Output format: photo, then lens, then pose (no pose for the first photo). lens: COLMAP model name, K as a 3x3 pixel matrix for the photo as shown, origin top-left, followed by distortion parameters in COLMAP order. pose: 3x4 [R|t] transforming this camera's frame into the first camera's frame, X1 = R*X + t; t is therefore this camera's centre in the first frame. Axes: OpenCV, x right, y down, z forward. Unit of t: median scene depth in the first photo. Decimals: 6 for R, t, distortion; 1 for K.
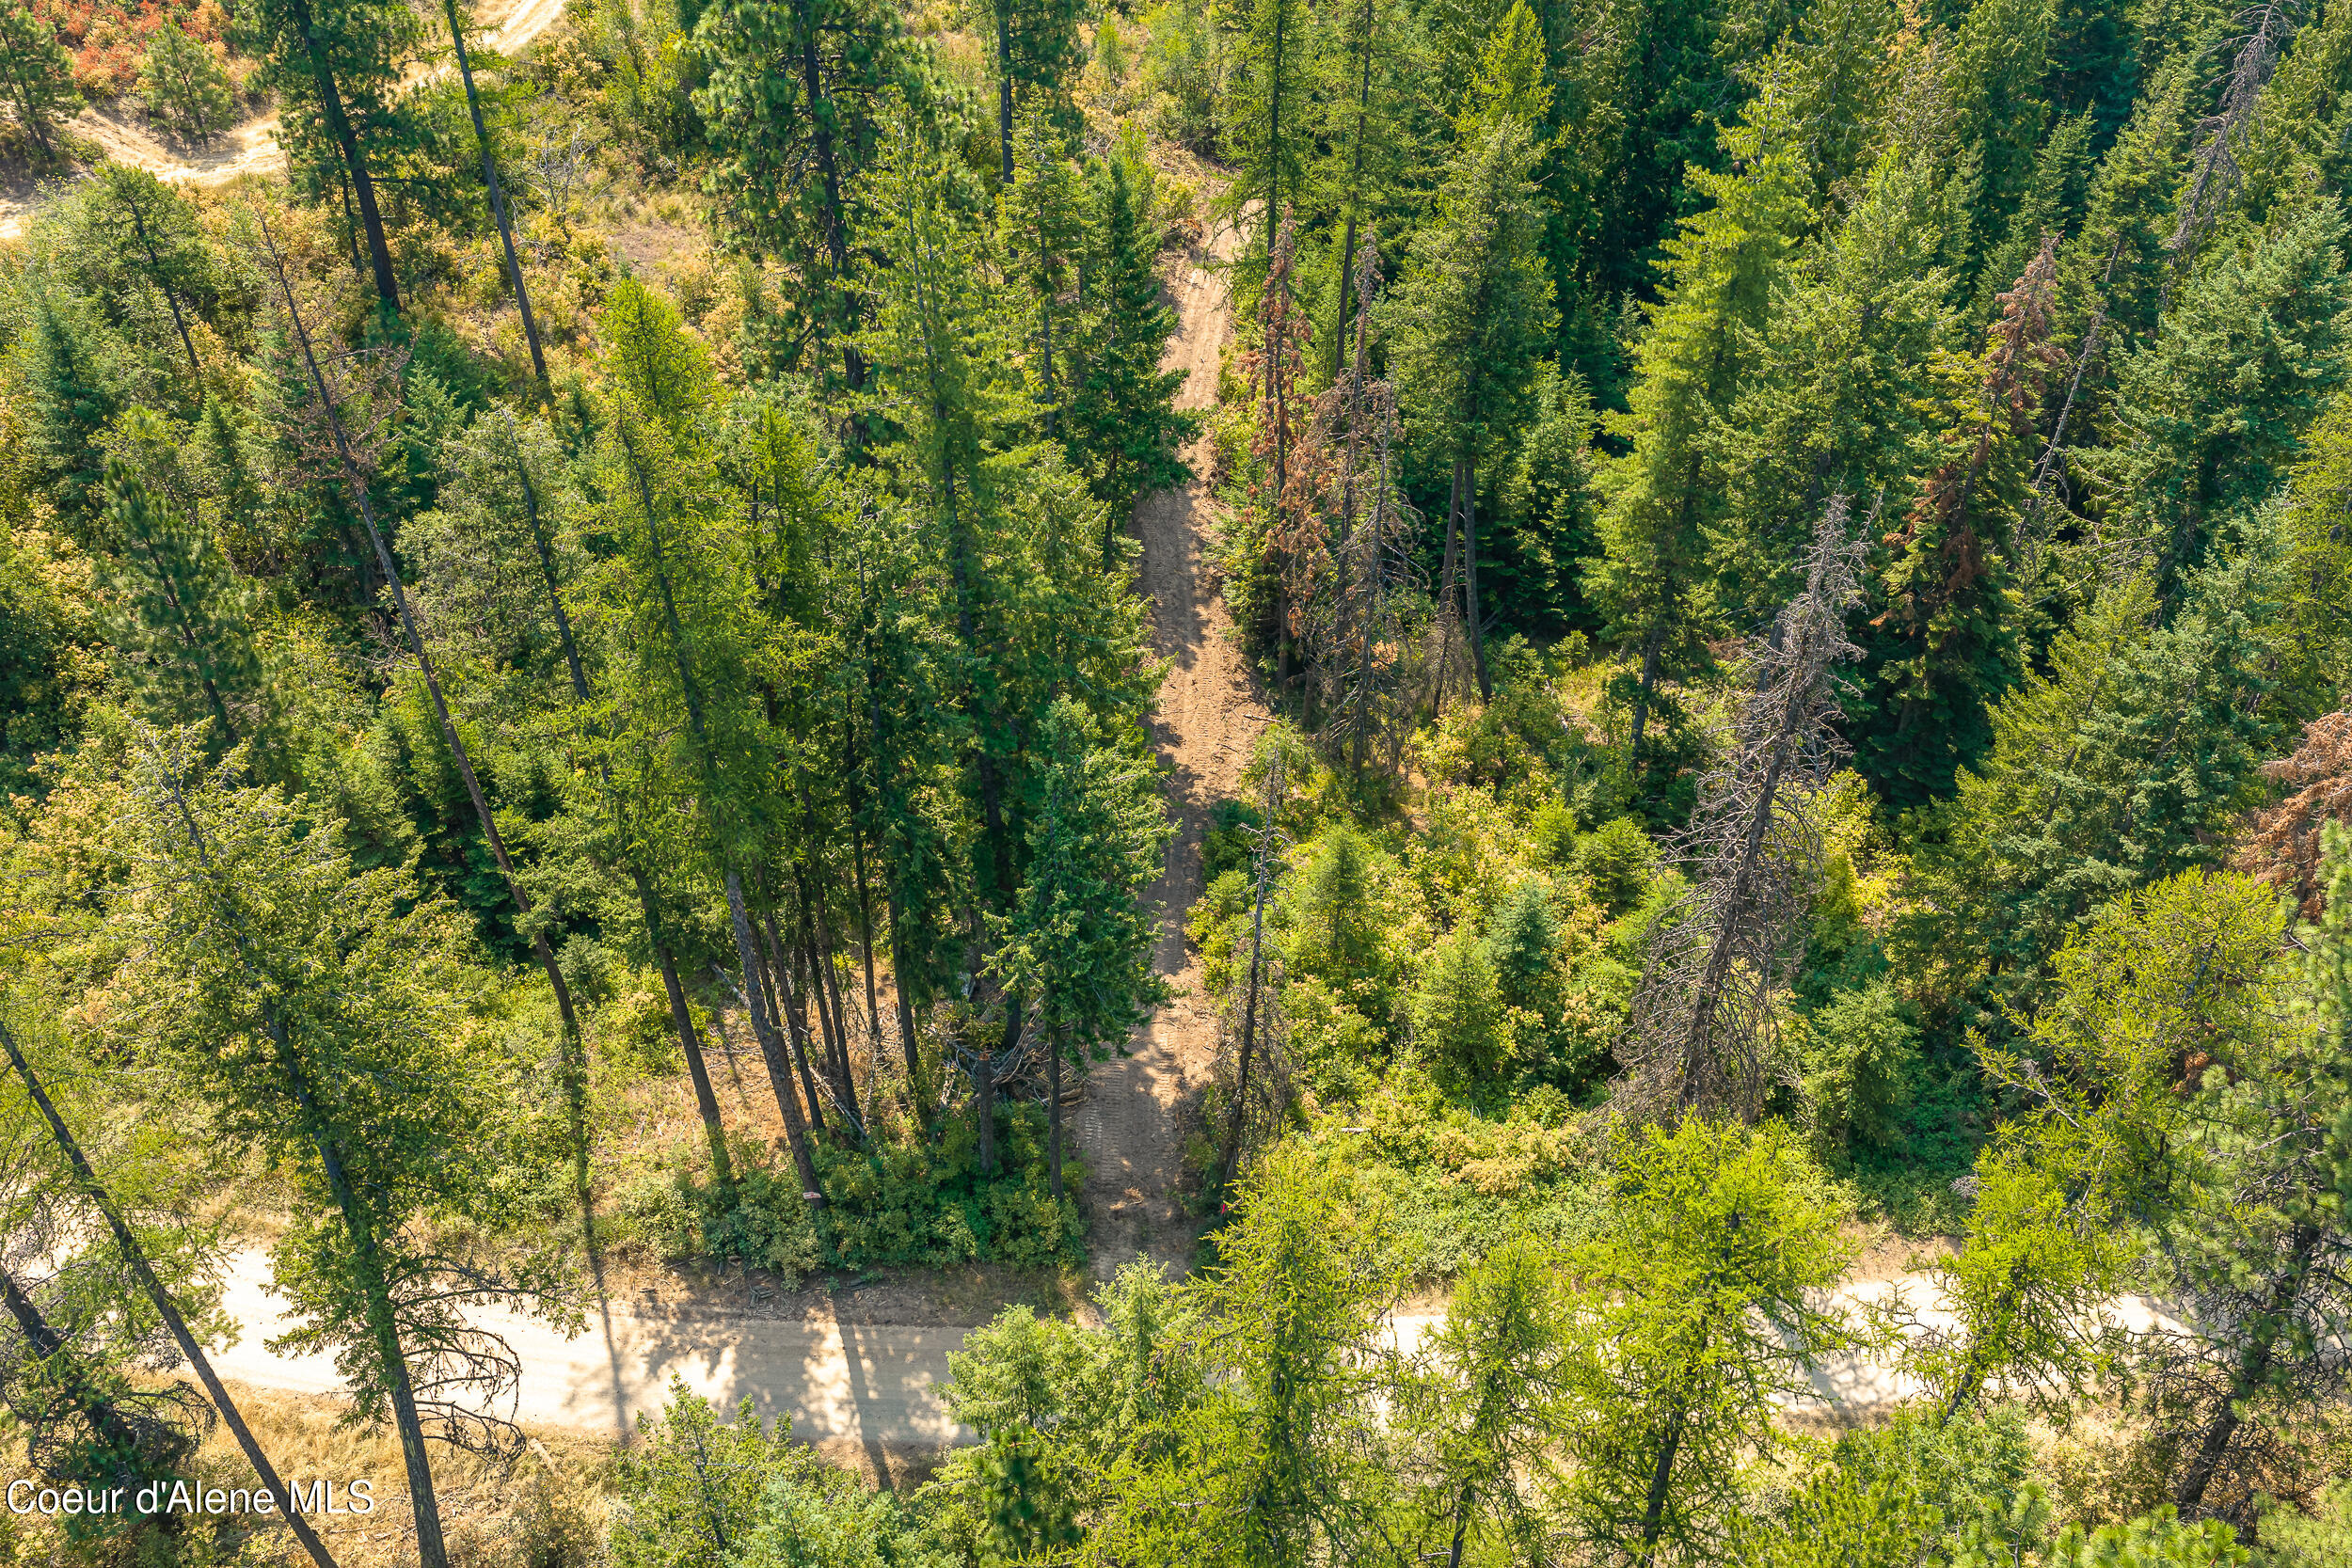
lens RADIAL K [[1989.2, 0, 1188.5], [0, 1989.2, 781.6], [0, 0, 1]] dist [0.034118, -0.054298]
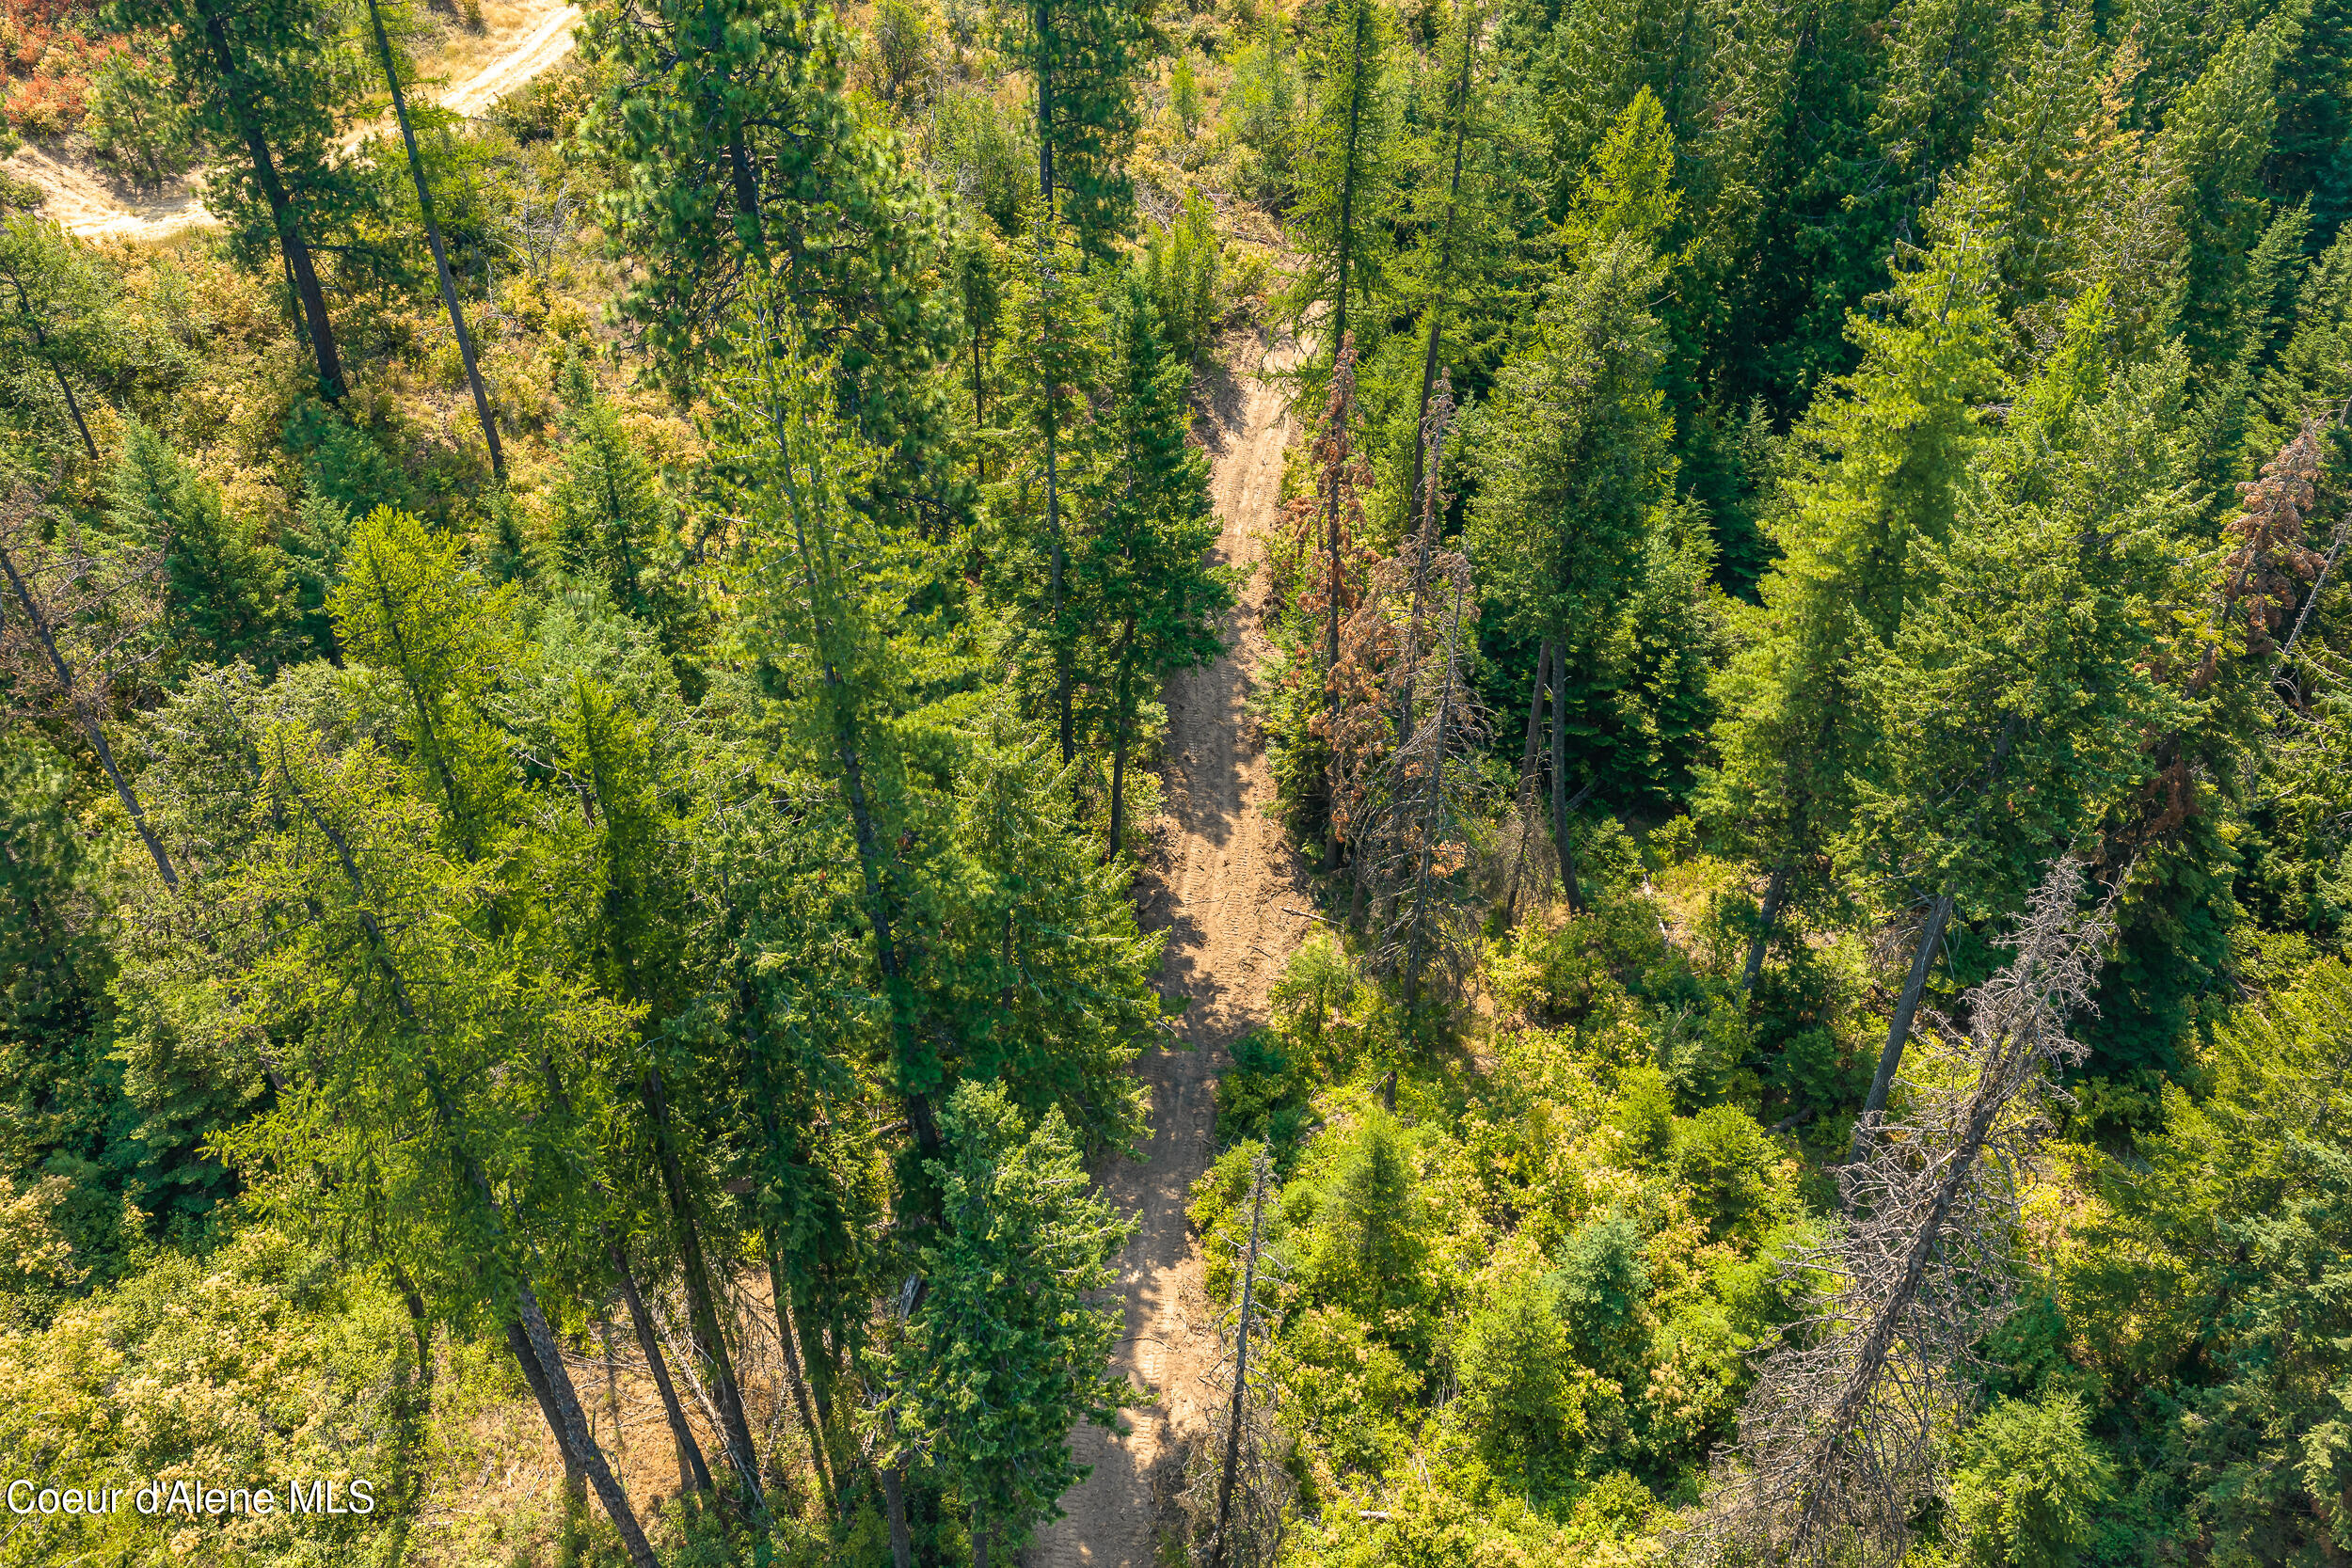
lens RADIAL K [[1989.2, 0, 1188.5], [0, 1989.2, 781.6], [0, 0, 1]] dist [0.034118, -0.054298]
pose [[0.998085, 0.041101, -0.046237, 0.026298], [-0.041167, 0.999152, -0.000479, -0.089806], [0.046178, 0.002382, 0.998930, 0.158840]]
